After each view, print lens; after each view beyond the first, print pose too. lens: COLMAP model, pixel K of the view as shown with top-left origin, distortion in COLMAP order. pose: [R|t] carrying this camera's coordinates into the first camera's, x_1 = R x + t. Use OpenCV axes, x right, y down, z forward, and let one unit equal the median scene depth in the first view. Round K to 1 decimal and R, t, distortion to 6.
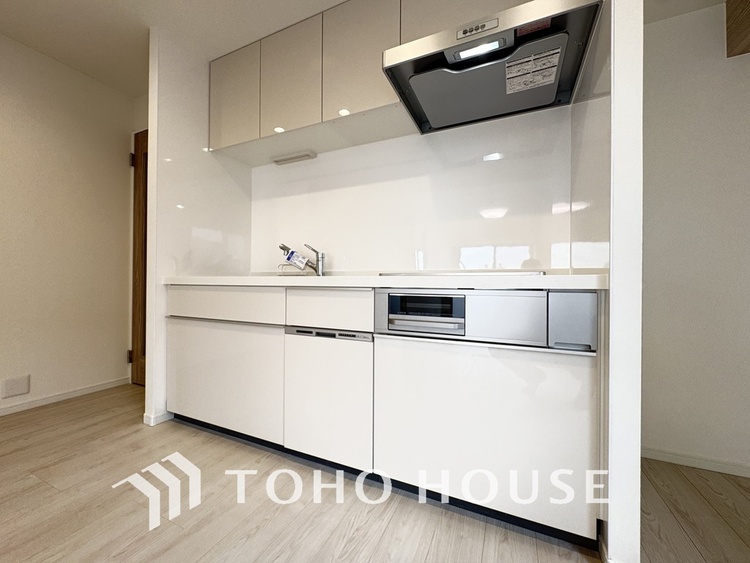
lens RADIAL K [[299.8, 0, 378.4], [0, 299.8, 281.3], [0, 0, 1]] dist [-0.000721, -0.000450]
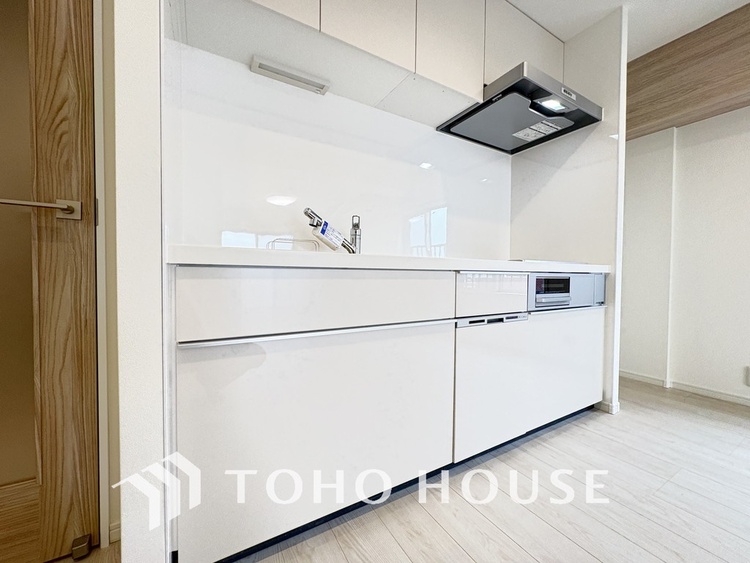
lens RADIAL K [[299.8, 0, 380.3], [0, 299.8, 281.9], [0, 0, 1]] dist [-0.000721, -0.000450]
pose [[0.574428, -0.020196, 0.818306, -1.164060], [-0.008025, 0.999509, 0.030302, 0.025639], [-0.818515, -0.023973, 0.573984, 0.736086]]
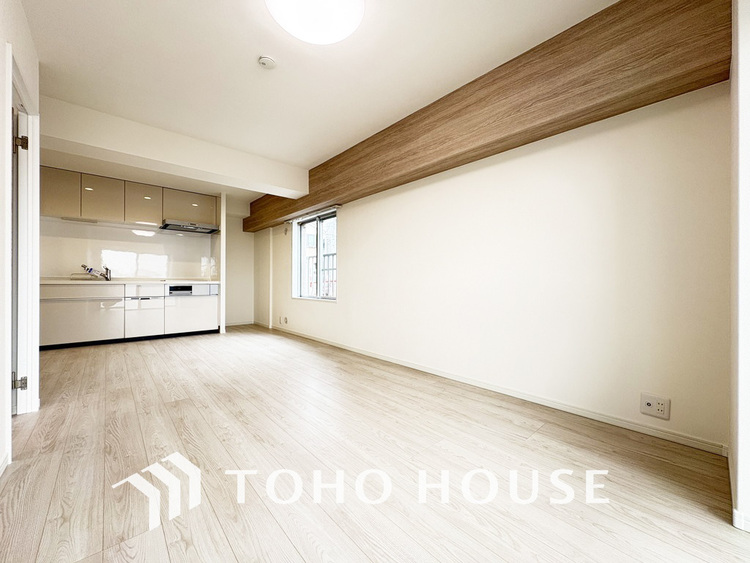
lens RADIAL K [[299.8, 0, 374.2], [0, 299.8, 280.8], [0, 0, 1]] dist [-0.000721, -0.000450]
pose [[0.399594, -0.006076, 0.916672, -2.177016], [-0.008305, 0.999913, 0.010248, -0.074999], [-0.916654, -0.011709, 0.399509, -2.621166]]
